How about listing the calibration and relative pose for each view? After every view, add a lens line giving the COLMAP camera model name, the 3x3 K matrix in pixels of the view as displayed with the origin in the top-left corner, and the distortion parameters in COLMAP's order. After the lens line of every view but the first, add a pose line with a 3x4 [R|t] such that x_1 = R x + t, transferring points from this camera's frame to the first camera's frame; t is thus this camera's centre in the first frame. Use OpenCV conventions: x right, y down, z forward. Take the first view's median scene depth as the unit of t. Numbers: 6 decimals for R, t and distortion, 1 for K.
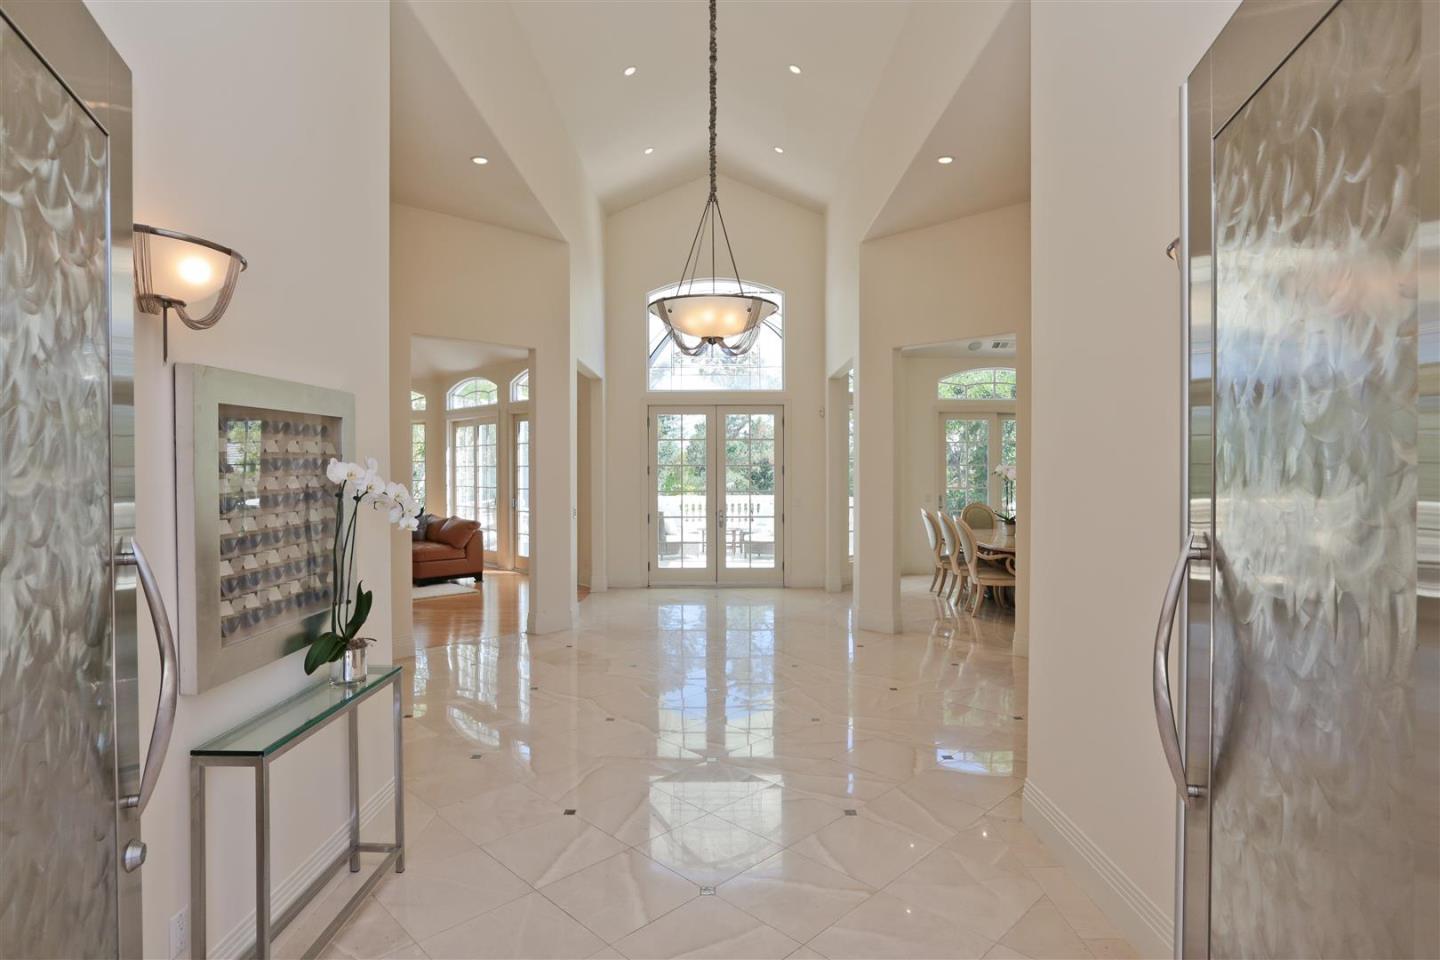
lens RADIAL K [[708.8, 0, 720.0], [0, 708.8, 480.0], [0, 0, 1]] dist [-0.003330, 0.000041]
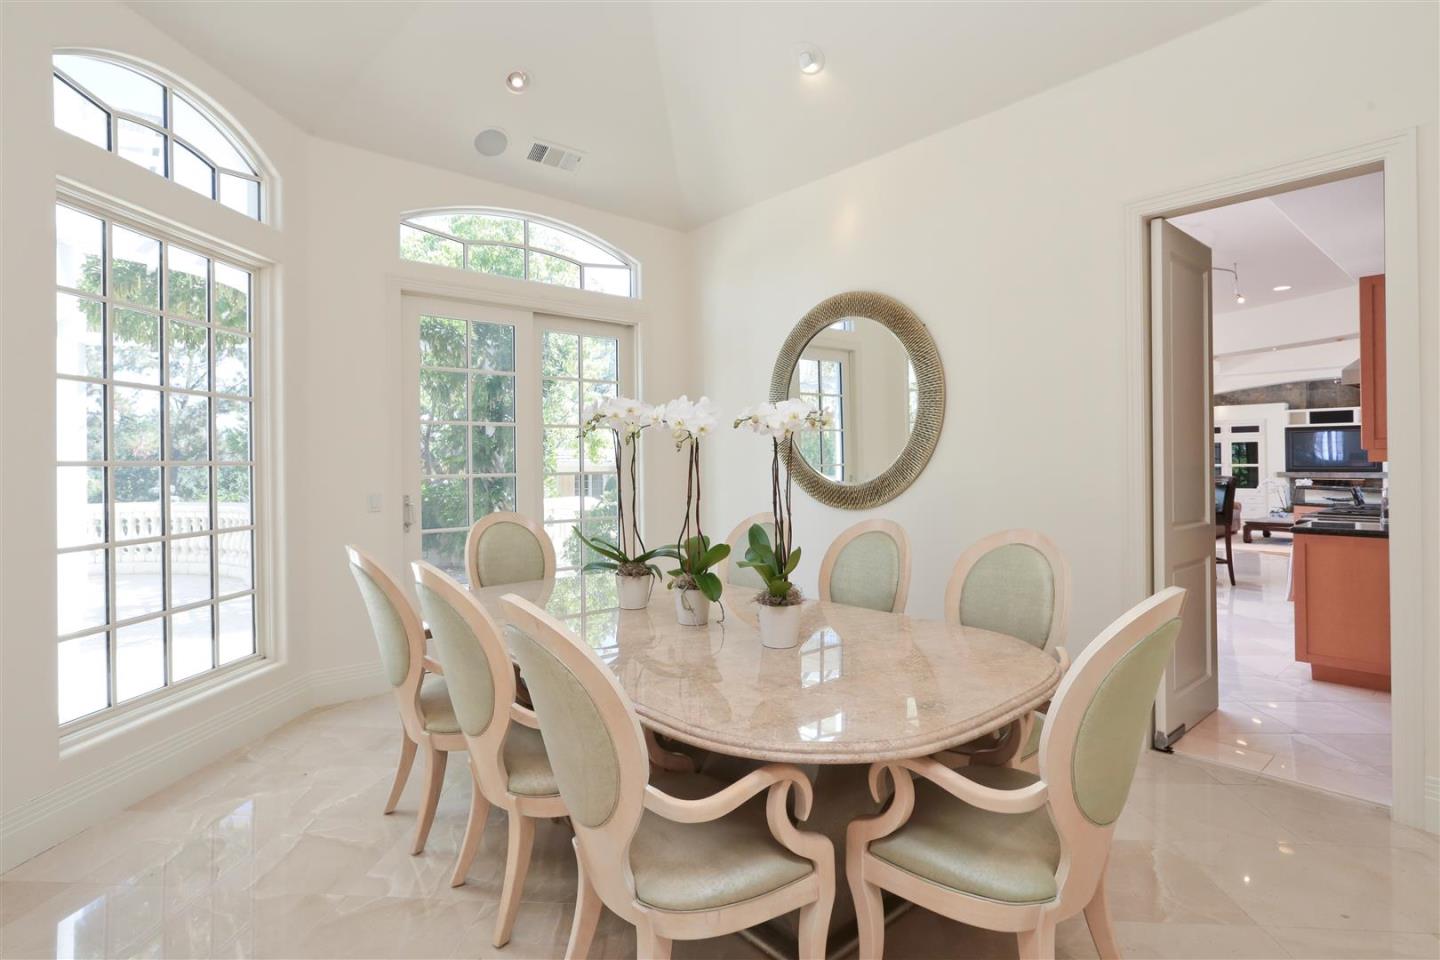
lens RADIAL K [[708.8, 0, 720.0], [0, 708.8, 480.0], [0, 0, 1]] dist [-0.003330, 0.000041]
pose [[0.737067, 0.000557, 0.675819, 0.187019], [0.001622, 0.999995, -0.002594, 0.014005], [-0.675817, 0.003008, 0.737063, 0.636018]]
